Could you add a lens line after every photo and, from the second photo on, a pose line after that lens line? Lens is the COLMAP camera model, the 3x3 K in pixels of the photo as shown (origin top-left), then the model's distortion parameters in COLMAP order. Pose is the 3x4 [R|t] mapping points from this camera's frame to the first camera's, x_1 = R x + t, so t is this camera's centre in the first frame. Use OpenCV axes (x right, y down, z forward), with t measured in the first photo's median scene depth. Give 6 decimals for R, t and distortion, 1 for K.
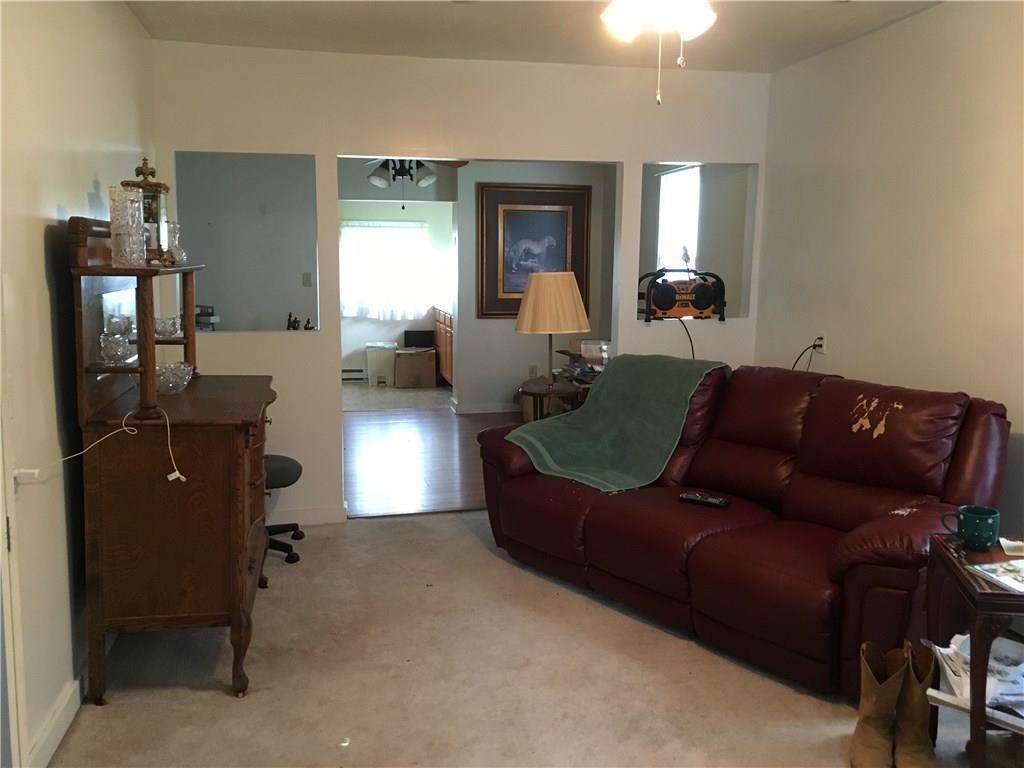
lens RADIAL K [[872.6, 0, 512.0], [0, 872.6, 384.0], [0, 0, 1]] dist [0.002278, 0.000167]
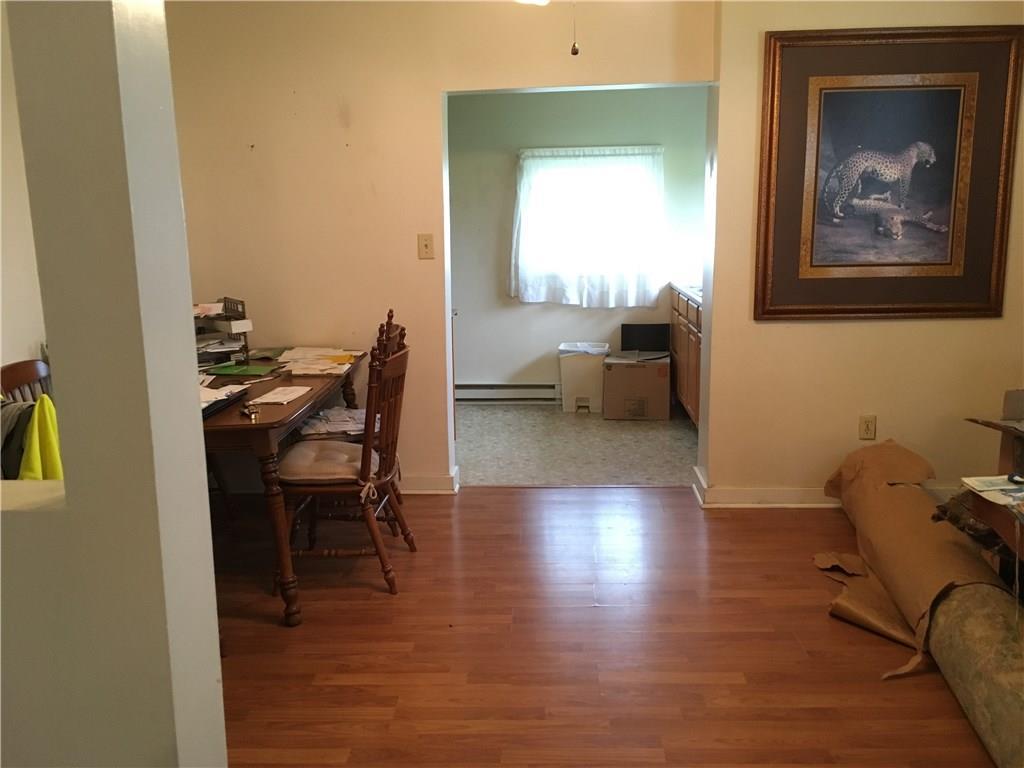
lens RADIAL K [[844.7, 0, 512.0], [0, 844.7, 384.0], [0, 0, 1]] dist [0.009493, 0.005065]
pose [[0.959732, 0.028034, -0.279514, -0.029575], [-0.013736, 0.998501, 0.052981, -0.051256], [0.280581, -0.047008, 0.958679, 0.413672]]
